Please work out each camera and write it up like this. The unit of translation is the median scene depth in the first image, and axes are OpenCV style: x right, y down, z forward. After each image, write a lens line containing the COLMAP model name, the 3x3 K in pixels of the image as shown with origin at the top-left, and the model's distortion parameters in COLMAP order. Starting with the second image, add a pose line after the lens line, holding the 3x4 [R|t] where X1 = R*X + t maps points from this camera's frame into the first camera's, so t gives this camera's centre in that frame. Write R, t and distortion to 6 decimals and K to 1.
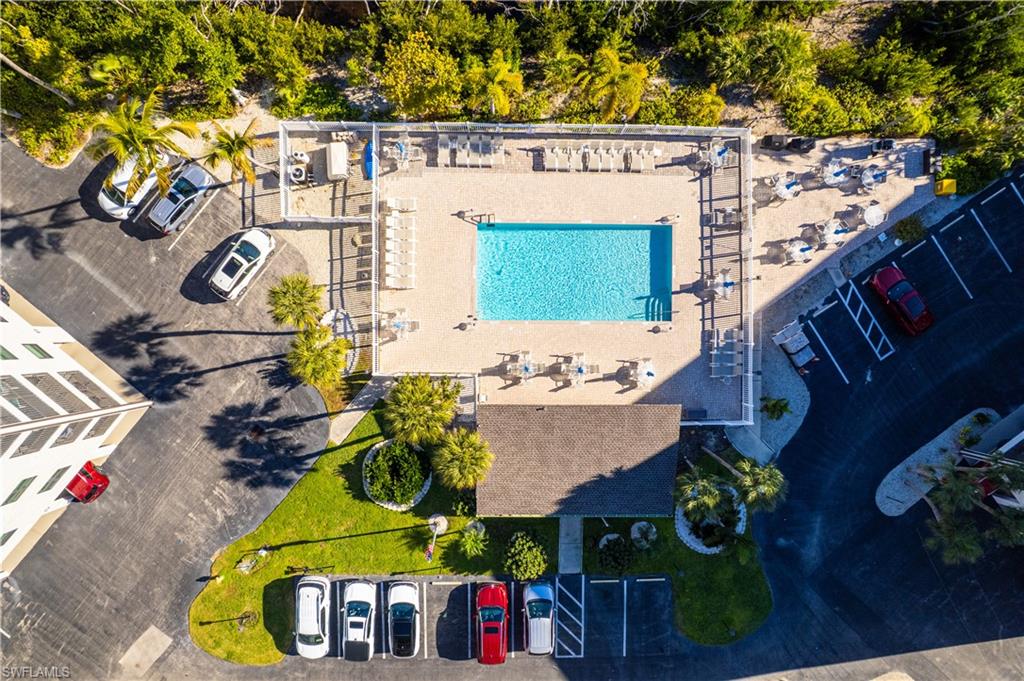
lens RADIAL K [[693.1, 0, 504.5], [0, 693.1, 341.2], [0, 0, 1]] dist [-0.073576, 0.071923]
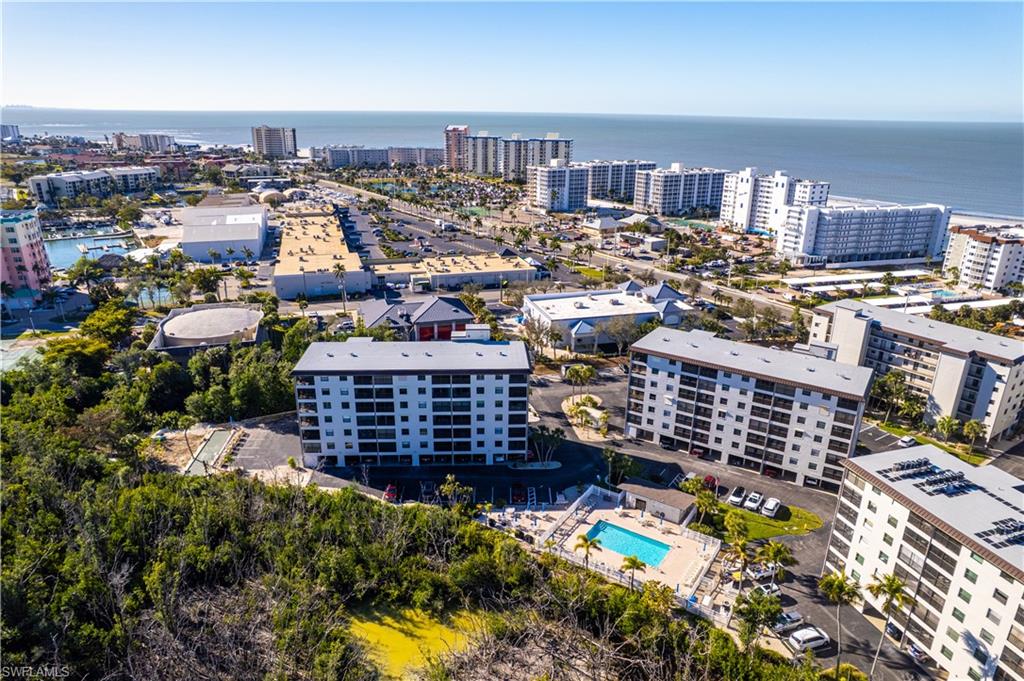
lens RADIAL K [[653.9, 0, 509.3], [0, 653.9, 353.0], [0, 0, 1]] dist [-0.076962, 0.060983]
pose [[-0.831153, -0.225000, 0.508487, -0.564397], [0.555659, -0.302103, 0.774582, -1.892878], [-0.020665, 0.926342, 0.376117, -0.466795]]
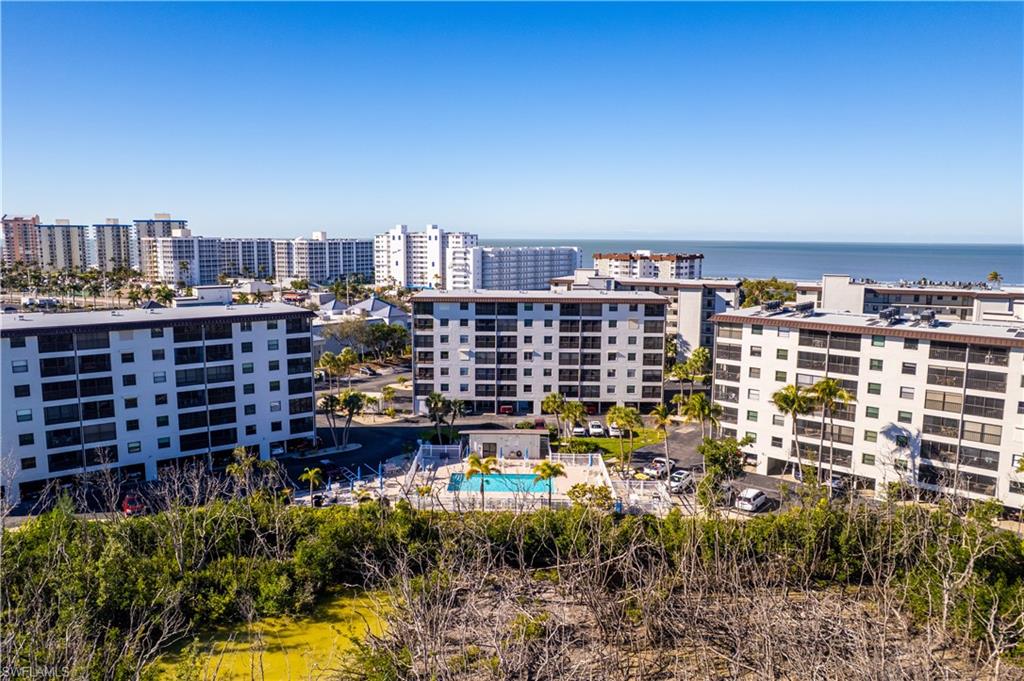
lens RADIAL K [[693.1, 0, 504.5], [0, 693.1, 341.2], [0, 0, 1]] dist [-0.073576, 0.071923]
pose [[-0.999401, -0.029881, 0.017486, 0.071776], [0.022245, -0.167208, 0.985671, -1.883861], [-0.026529, 0.985469, 0.167773, 0.305917]]
